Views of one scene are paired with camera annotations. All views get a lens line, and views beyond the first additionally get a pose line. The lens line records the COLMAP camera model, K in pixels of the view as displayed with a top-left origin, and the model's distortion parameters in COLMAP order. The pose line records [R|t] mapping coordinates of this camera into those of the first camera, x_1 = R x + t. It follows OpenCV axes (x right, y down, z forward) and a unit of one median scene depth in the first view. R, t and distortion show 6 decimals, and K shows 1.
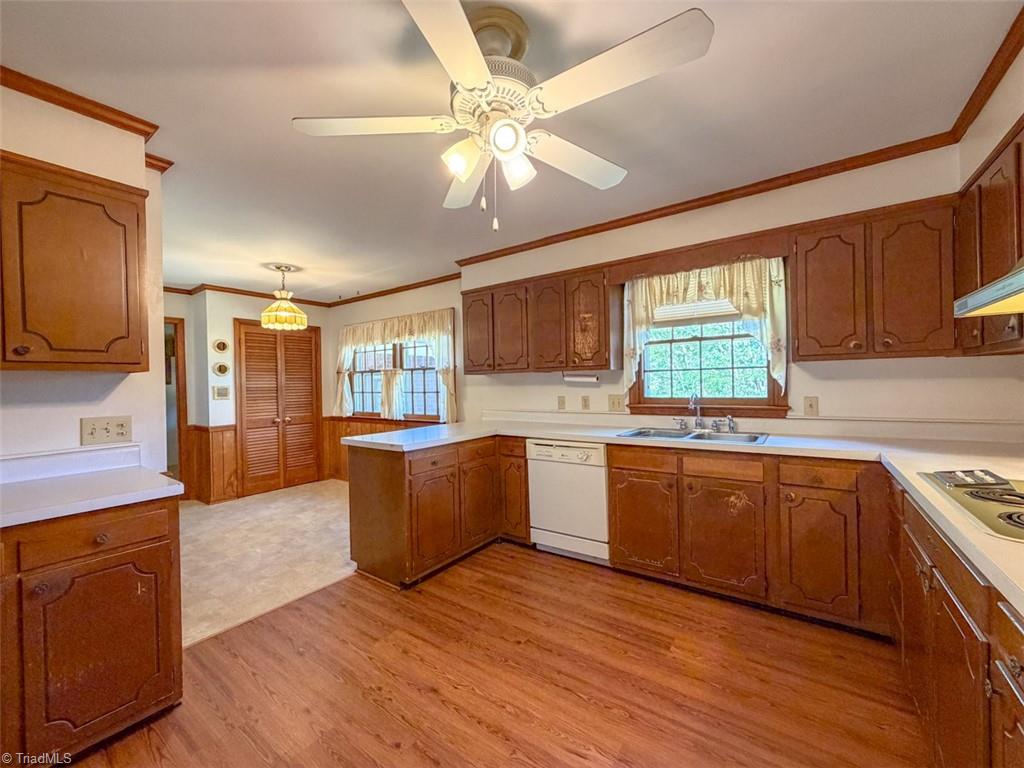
lens RADIAL K [[408.7, 0, 512.9], [0, 408.7, 384.9], [0, 0, 1]] dist [0.002239, -0.000260]
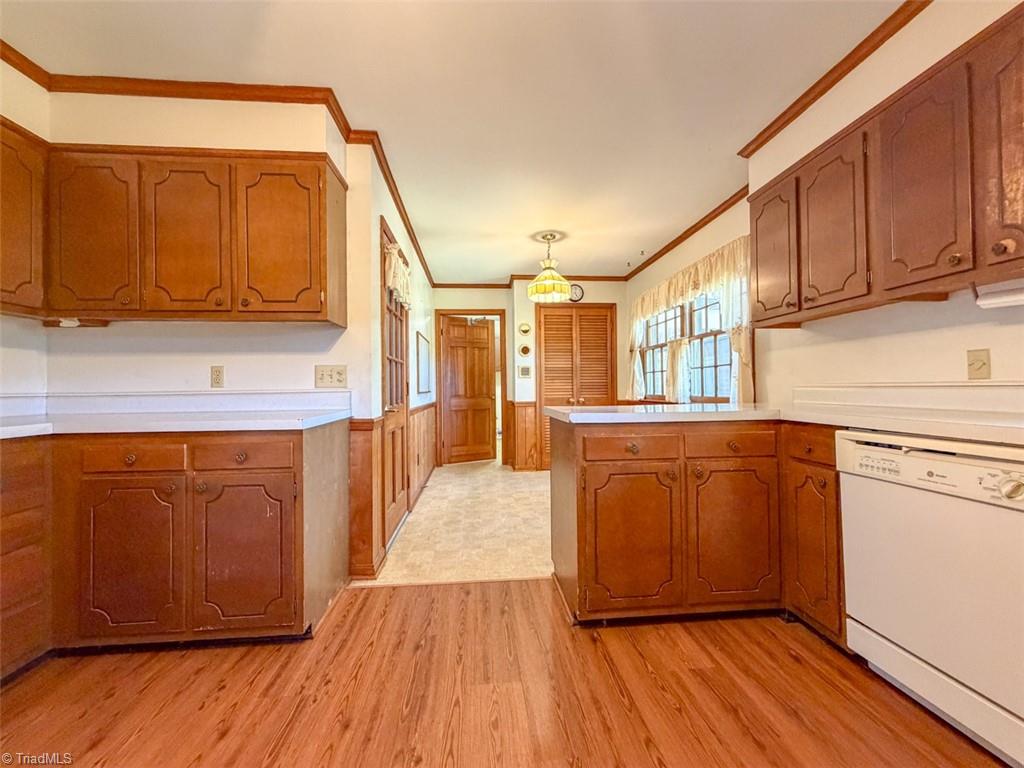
lens RADIAL K [[408.7, 0, 511.5], [0, 408.7, 385.5], [0, 0, 1]] dist [0.002239, -0.000260]
pose [[0.648611, 0.005567, -0.761100, 0.142572], [-0.005941, 0.999980, 0.002251, 0.076174], [0.761097, 0.003062, 0.648631, 0.369377]]
